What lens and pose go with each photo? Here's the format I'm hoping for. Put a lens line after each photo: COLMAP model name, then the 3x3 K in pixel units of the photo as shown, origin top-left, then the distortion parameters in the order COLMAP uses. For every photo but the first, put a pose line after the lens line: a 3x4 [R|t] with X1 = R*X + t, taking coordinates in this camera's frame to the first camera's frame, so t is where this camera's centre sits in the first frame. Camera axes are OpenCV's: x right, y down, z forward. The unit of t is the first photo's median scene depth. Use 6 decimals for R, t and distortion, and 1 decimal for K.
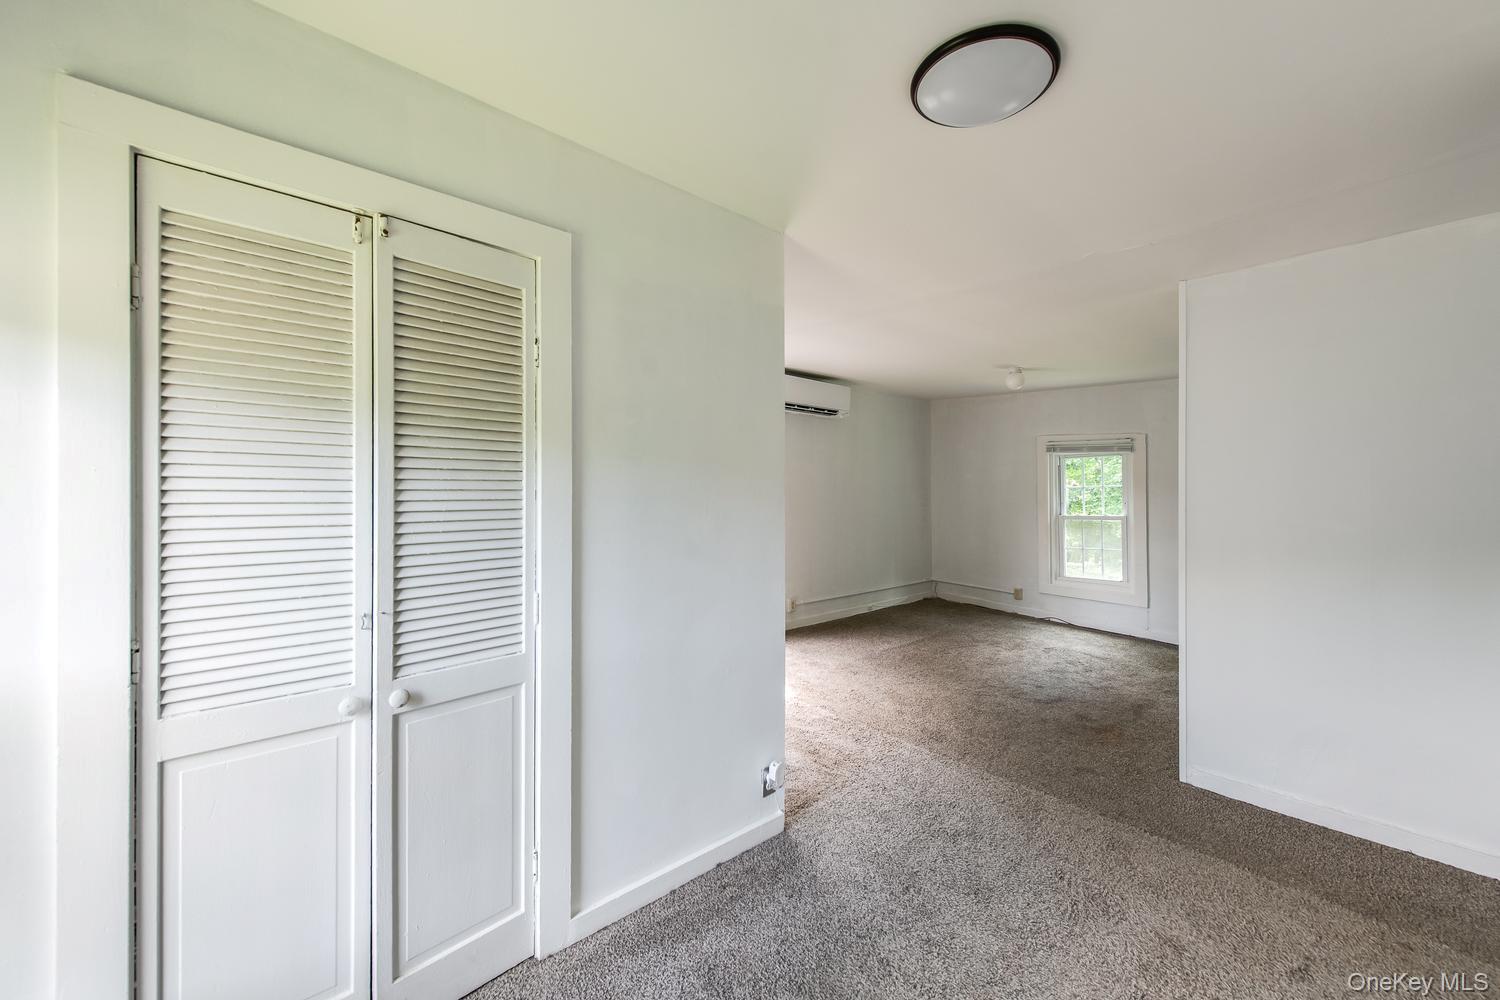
lens RADIAL K [[590.4, 0, 763.0], [0, 590.4, 495.0], [0, 0, 1]] dist [0.011690, -0.003785]
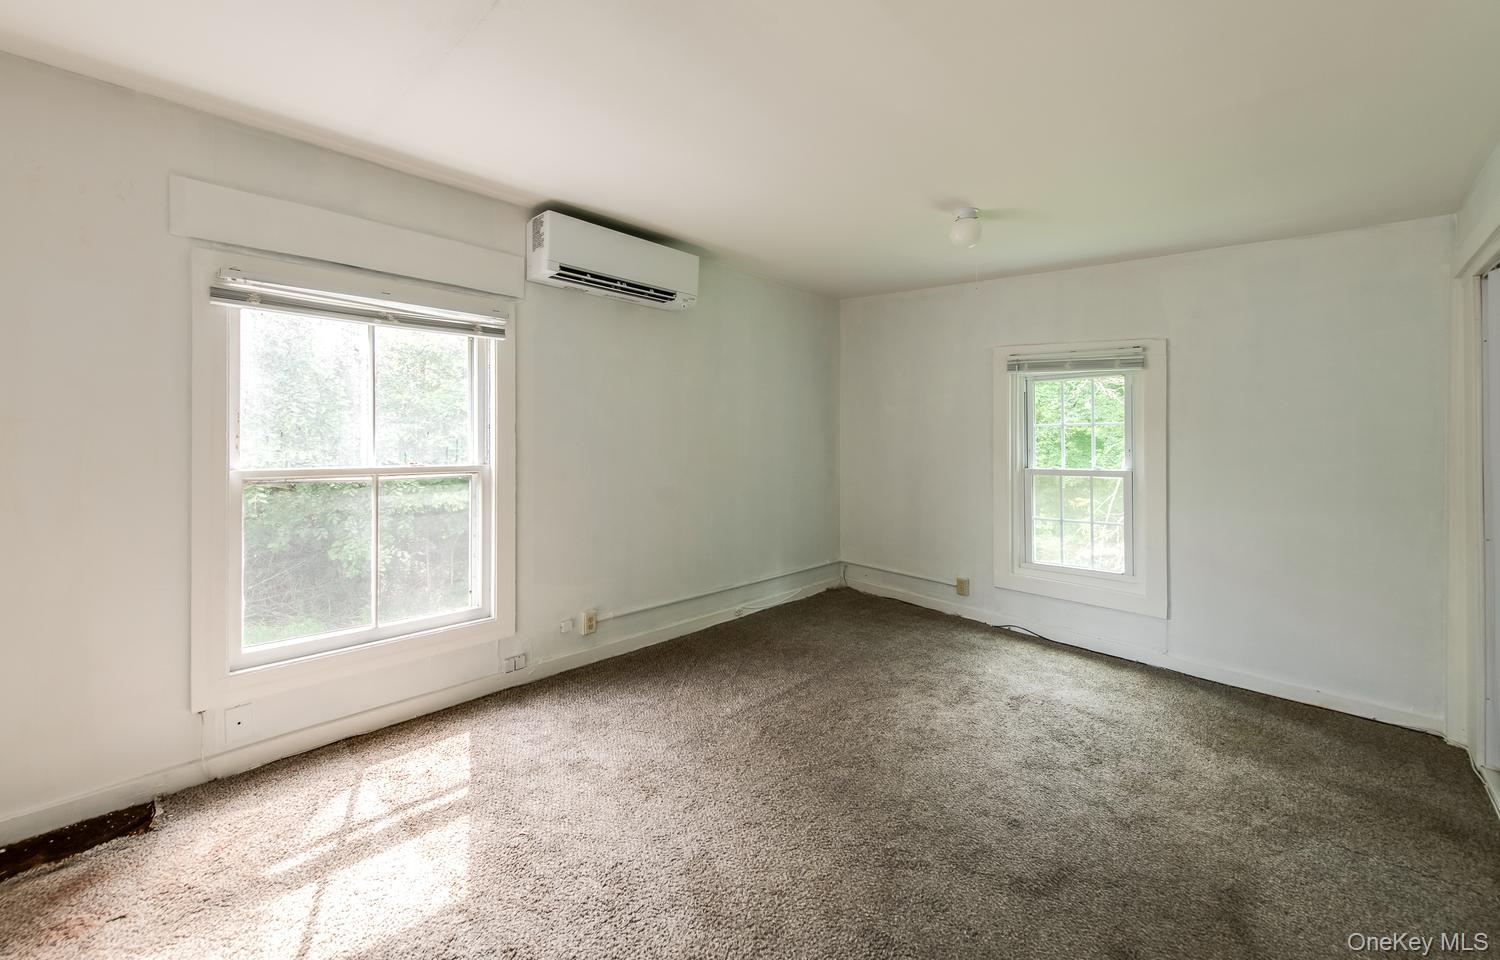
lens RADIAL K [[619.2, 0, 740.2], [0, 619.2, 445.6], [0, 0, 1]] dist [0.012579, -0.000294]
pose [[0.997174, 0.005213, 0.074946, 0.149152], [-0.005911, 0.999941, 0.009098, 0.005129], [-0.074894, -0.009515, 0.997146, 0.376201]]
